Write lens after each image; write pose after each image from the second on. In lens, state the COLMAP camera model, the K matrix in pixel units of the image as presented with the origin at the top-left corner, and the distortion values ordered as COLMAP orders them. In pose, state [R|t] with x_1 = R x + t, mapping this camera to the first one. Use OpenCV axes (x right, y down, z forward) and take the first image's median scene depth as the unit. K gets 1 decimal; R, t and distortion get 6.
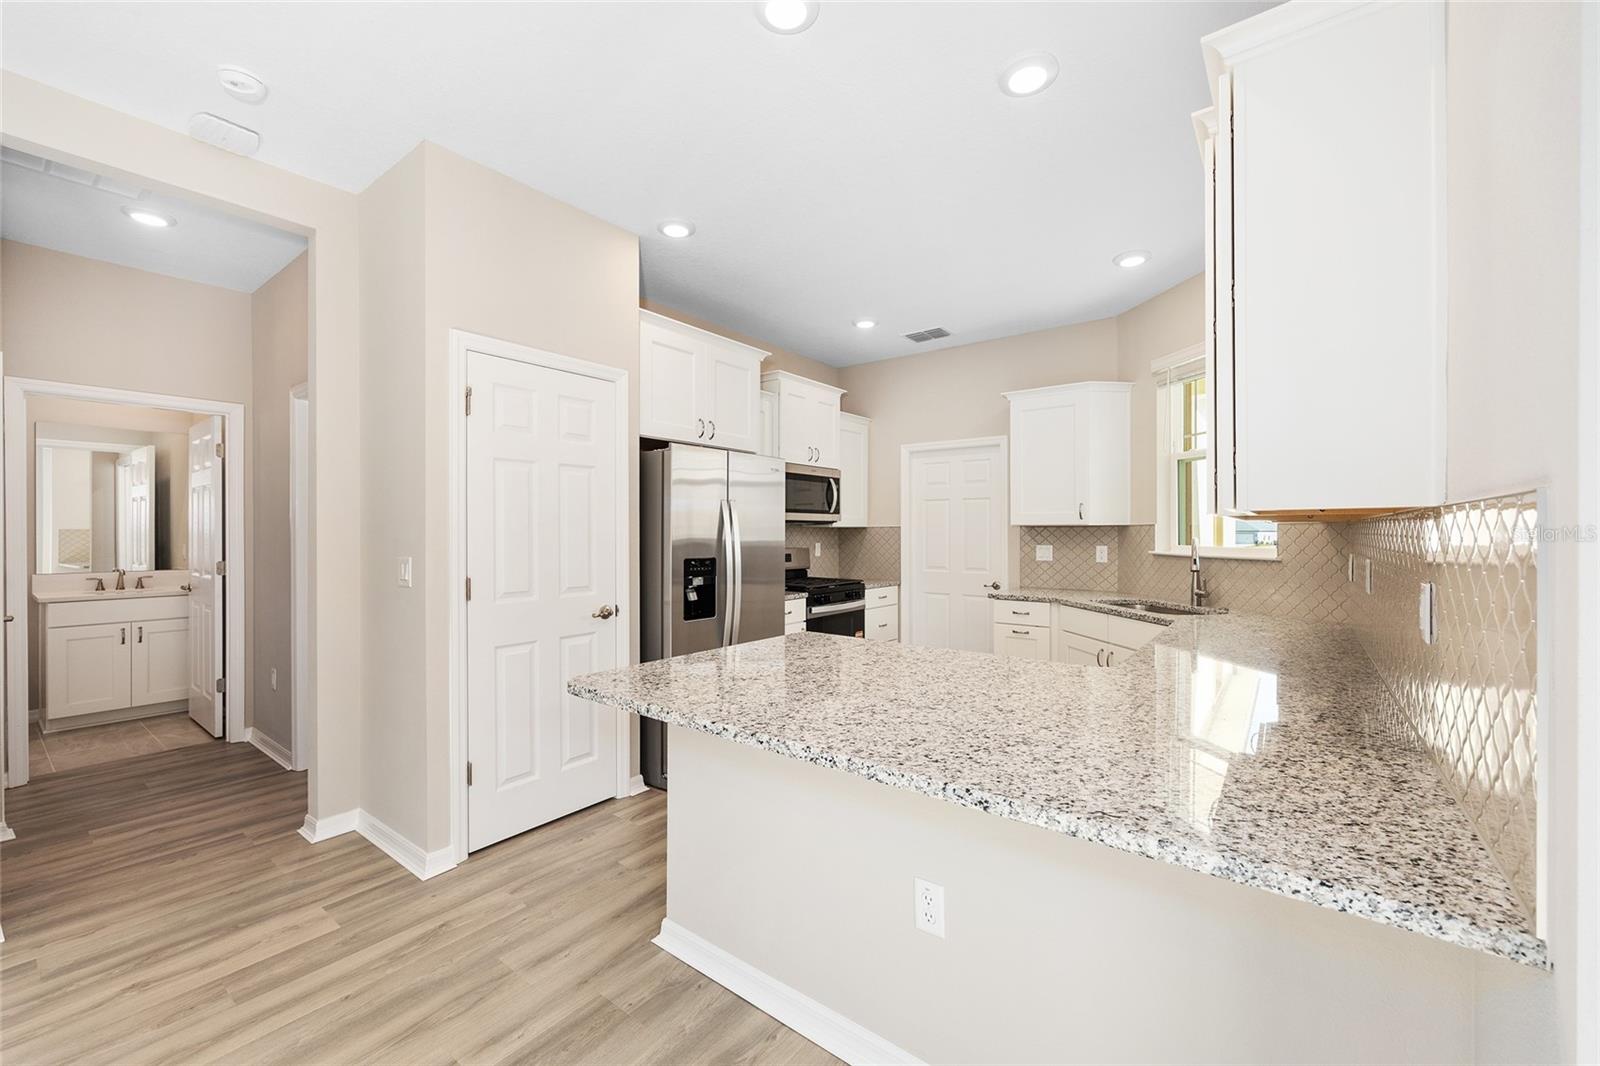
lens RADIAL K [[642.3, 0, 801.7], [0, 642.3, 534.2], [0, 0, 1]] dist [0.000030, 0.000548]
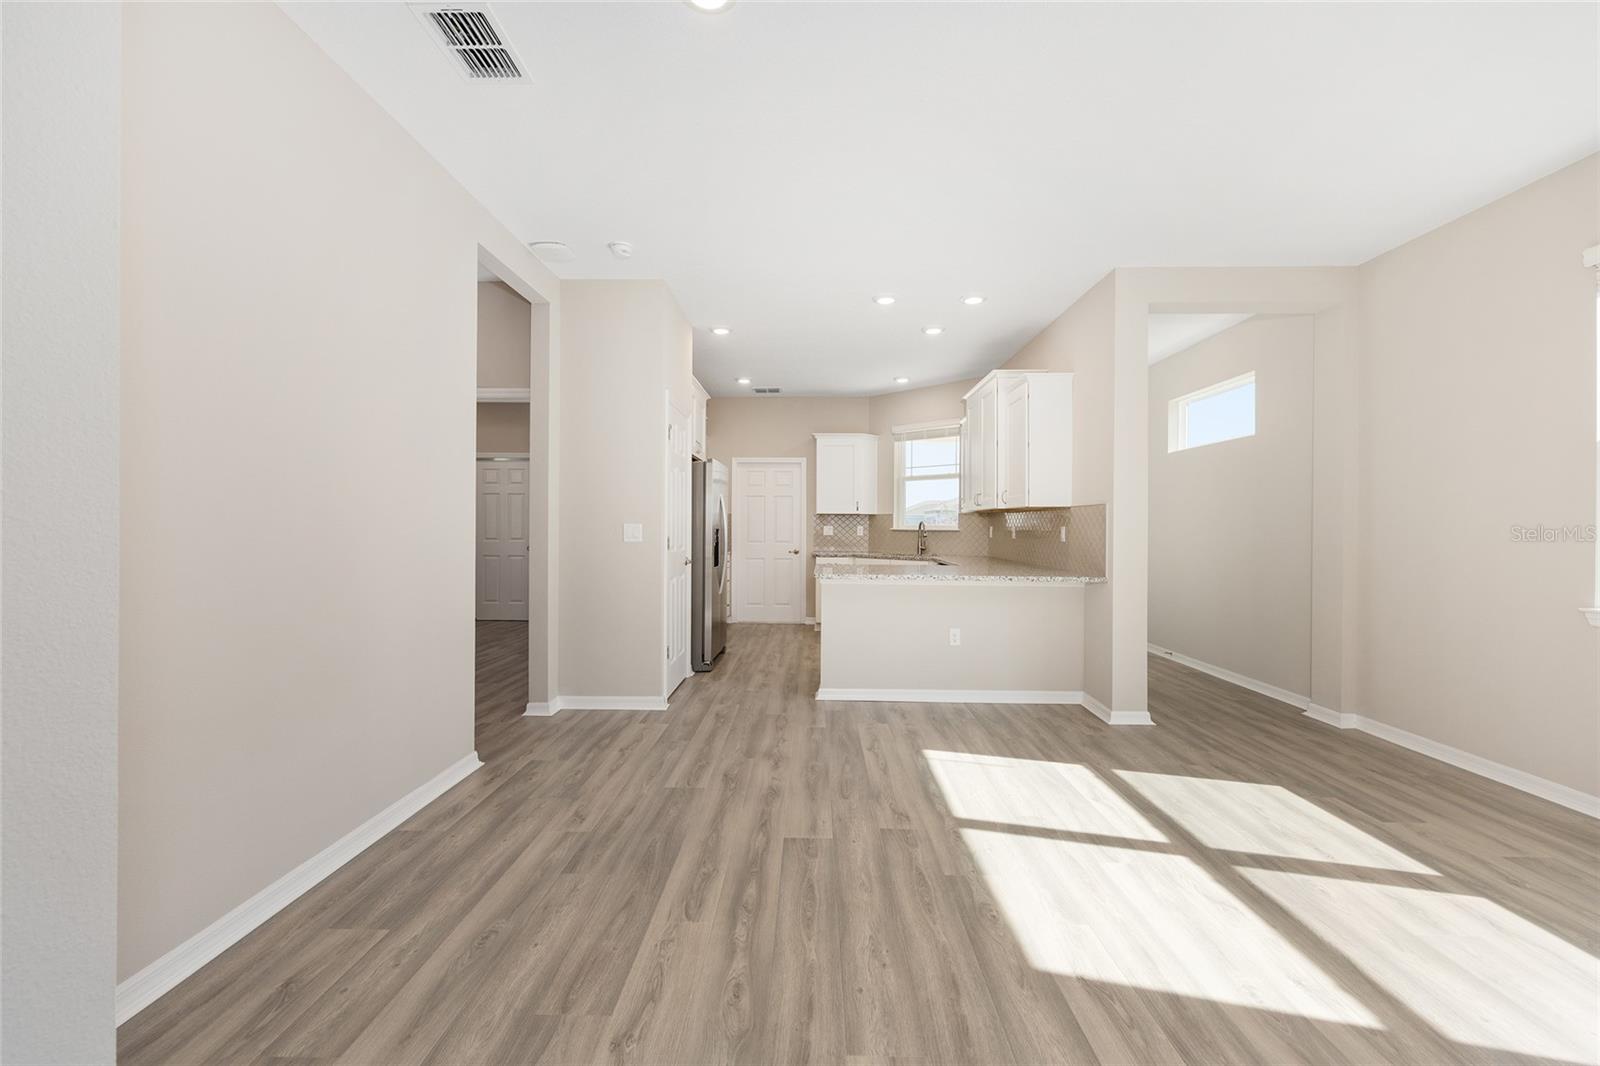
lens RADIAL K [[642.3, 0, 801.7], [0, 642.3, 534.2], [0, 0, 1]] dist [0.000030, 0.000548]
pose [[0.808380, -0.001018, 0.588661, -0.914426], [-0.007636, 0.999896, 0.012215, 0.026685], [-0.588612, -0.014370, 0.808288, -0.429471]]
